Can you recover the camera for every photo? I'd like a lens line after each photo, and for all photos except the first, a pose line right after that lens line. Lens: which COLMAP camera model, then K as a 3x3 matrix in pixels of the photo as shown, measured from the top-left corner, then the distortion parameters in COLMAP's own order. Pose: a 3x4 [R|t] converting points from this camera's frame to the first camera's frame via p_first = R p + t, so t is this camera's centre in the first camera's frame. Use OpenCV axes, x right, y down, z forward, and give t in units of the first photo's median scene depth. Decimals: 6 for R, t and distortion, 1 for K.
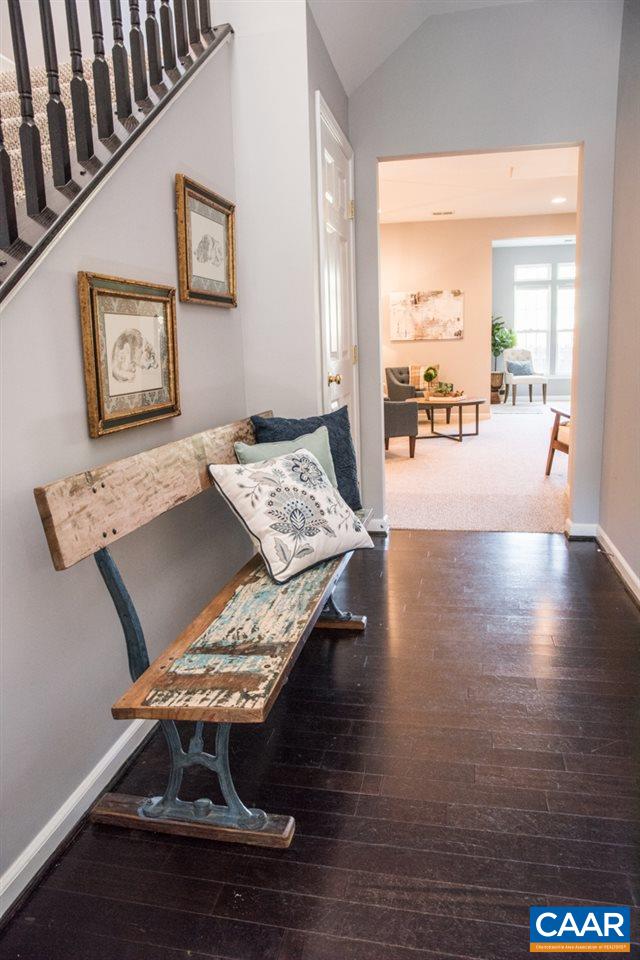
lens RADIAL K [[661.4, 0, 320.0], [0, 661.4, 480.0], [0, 0, 1]] dist [-0.101900, 0.072834]
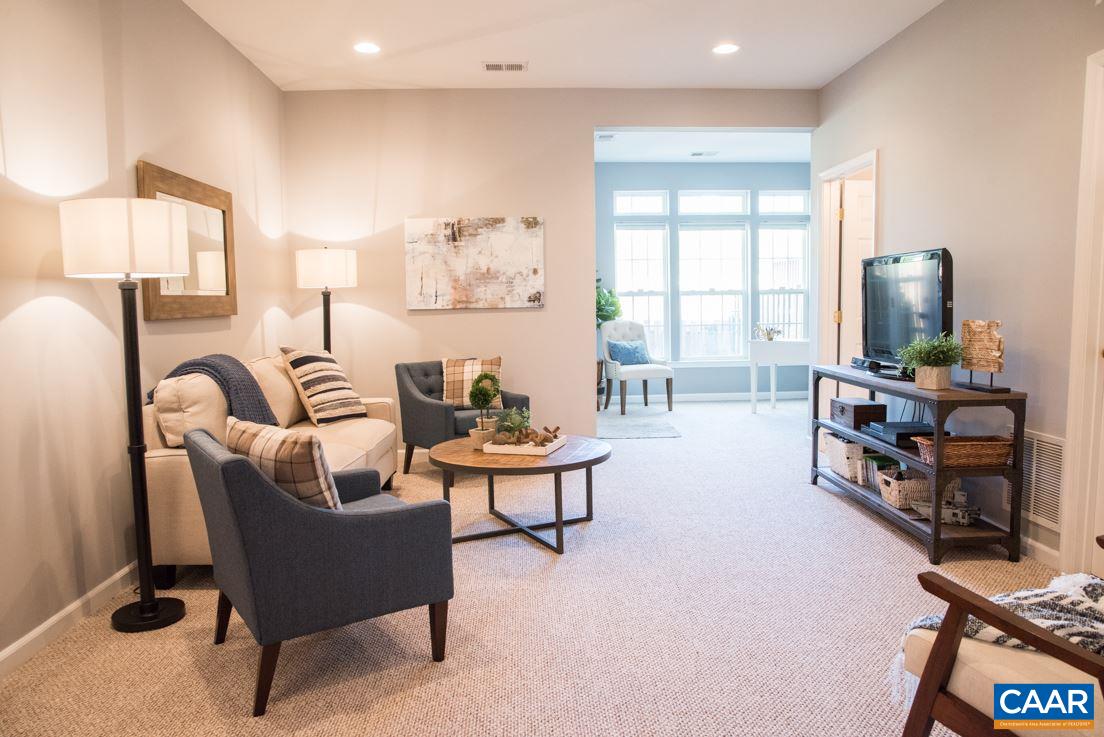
lens RADIAL K [[760.6, 0, 552.0], [0, 760.6, 368.5], [0, 0, 1]] dist [-0.101900, 0.072834]
pose [[0.968076, -0.005795, 0.250589, 0.069296], [0.035604, 0.992775, -0.114590, -0.095268], [-0.248115, 0.119854, 0.961288, 0.410931]]
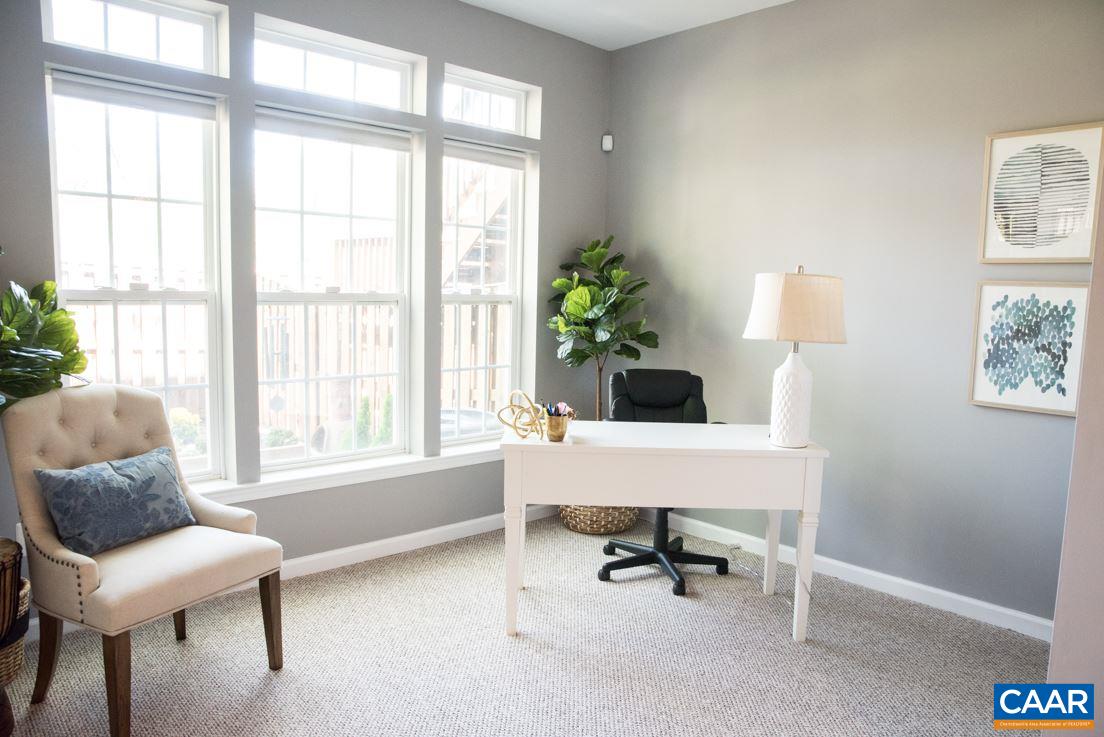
lens RADIAL K [[760.6, 0, 552.0], [0, 760.6, 368.5], [0, 0, 1]] dist [-0.101900, 0.072834]
pose [[0.574613, -0.038255, 0.817531, 0.258266], [0.121418, 0.991838, -0.038929, -0.230890], [-0.809369, 0.121632, 0.574568, 0.971239]]
